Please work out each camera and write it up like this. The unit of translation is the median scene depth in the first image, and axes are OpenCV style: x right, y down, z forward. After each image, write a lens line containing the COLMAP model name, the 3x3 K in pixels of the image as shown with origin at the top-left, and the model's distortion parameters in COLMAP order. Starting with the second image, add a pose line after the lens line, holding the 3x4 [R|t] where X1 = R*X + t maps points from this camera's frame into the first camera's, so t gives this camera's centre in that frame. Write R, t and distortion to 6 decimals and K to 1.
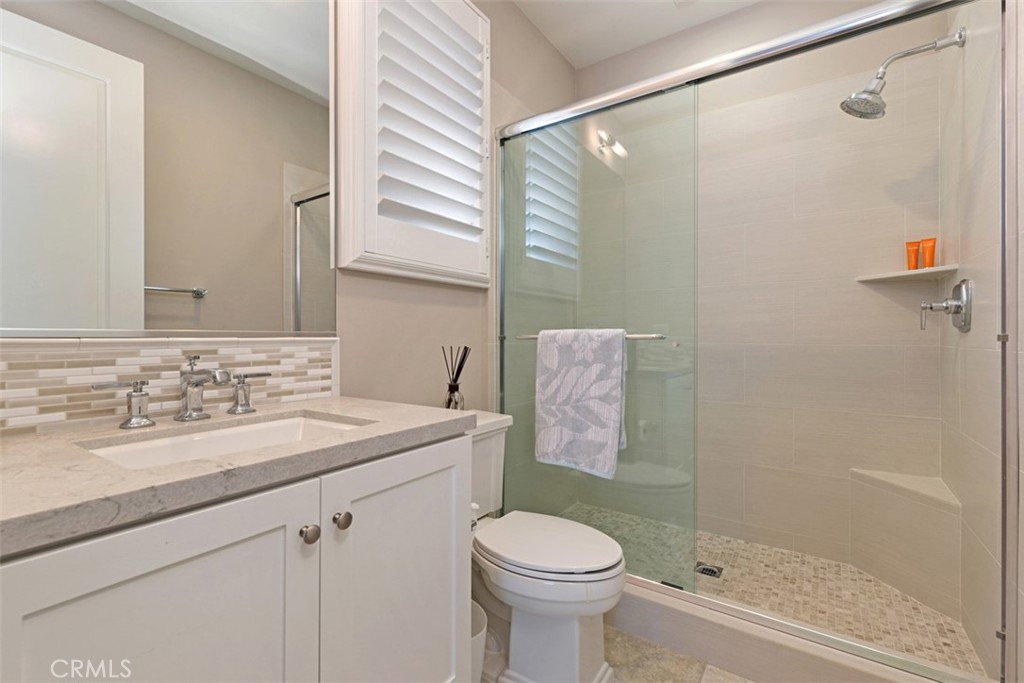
lens RADIAL K [[448.0, 0, 511.2], [0, 448.0, 338.4], [0, 0, 1]] dist [0.001753, -0.001964]
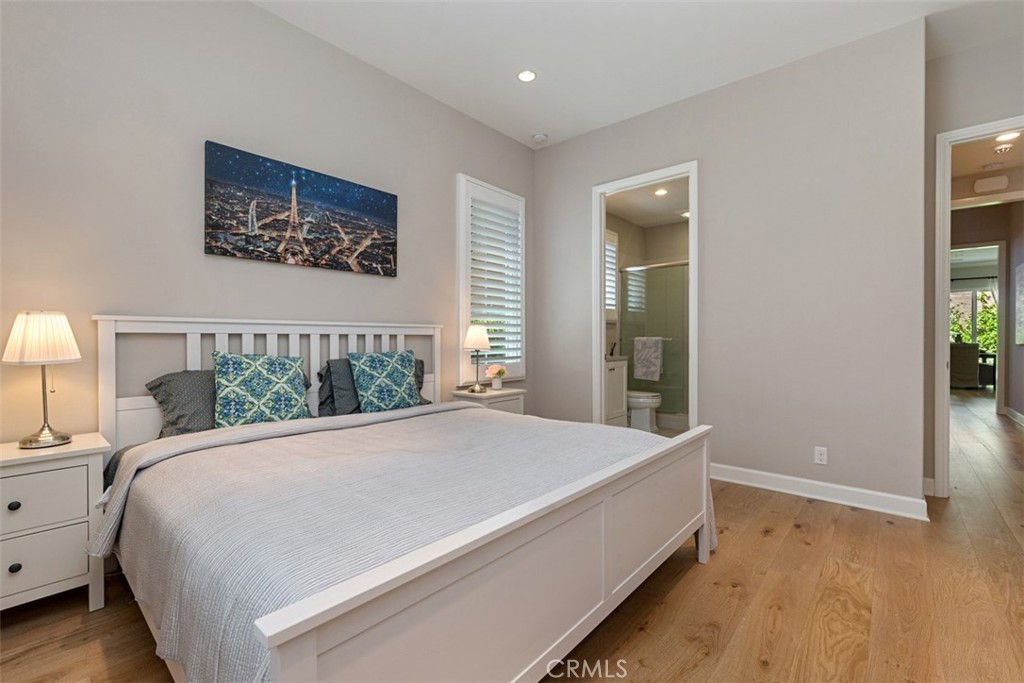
lens RADIAL K [[432.3, 0, 517.3], [0, 432.3, 341.0], [0, 0, 1]] dist [0.003122, 0.000231]
pose [[0.992198, 0.002688, -0.124643, -0.396862], [-0.002329, 0.999993, 0.003027, 0.000155], [0.124650, -0.002713, 0.992197, -2.211663]]
